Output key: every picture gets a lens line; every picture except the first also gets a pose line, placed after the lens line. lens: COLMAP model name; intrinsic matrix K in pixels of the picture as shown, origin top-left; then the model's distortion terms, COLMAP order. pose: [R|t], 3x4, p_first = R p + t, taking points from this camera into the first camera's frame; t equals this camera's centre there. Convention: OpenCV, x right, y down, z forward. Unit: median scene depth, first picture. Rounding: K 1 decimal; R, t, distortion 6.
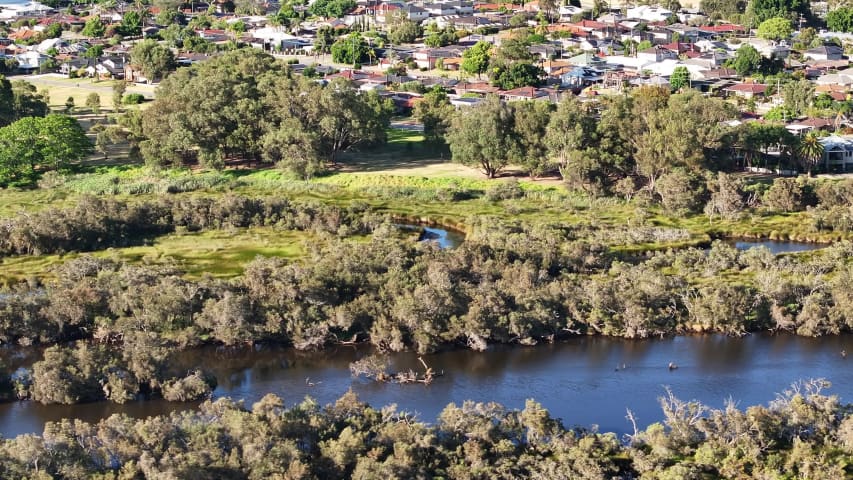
lens RADIAL K [[1921.2, 0, 426.5], [0, 1921.2, 240.0], [0, 0, 1]] dist [-0.233373, 1.043365]
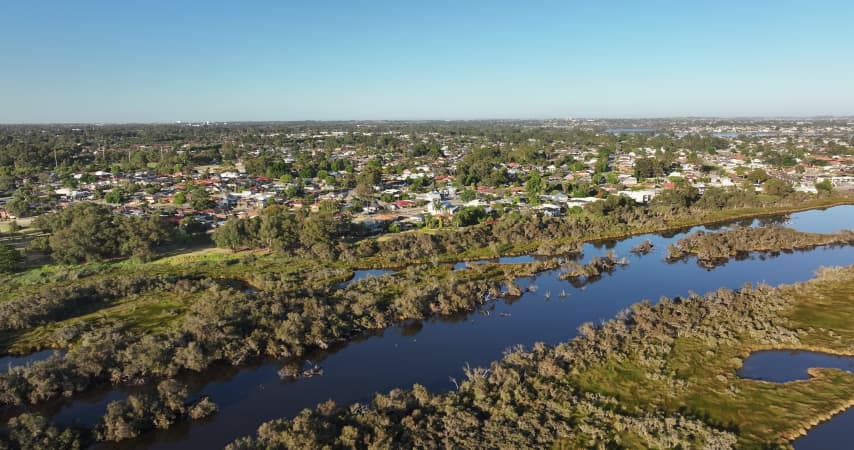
lens RADIAL K [[601.5, 0, 427.0], [0, 601.5, 225.0], [0, 0, 1]] dist [0.007260, 0.008600]
pose [[0.860480, -0.092440, 0.501028, -0.132639], [0.101842, 0.994763, 0.008628, -0.049139], [-0.499202, 0.043602, 0.865388, 0.244724]]
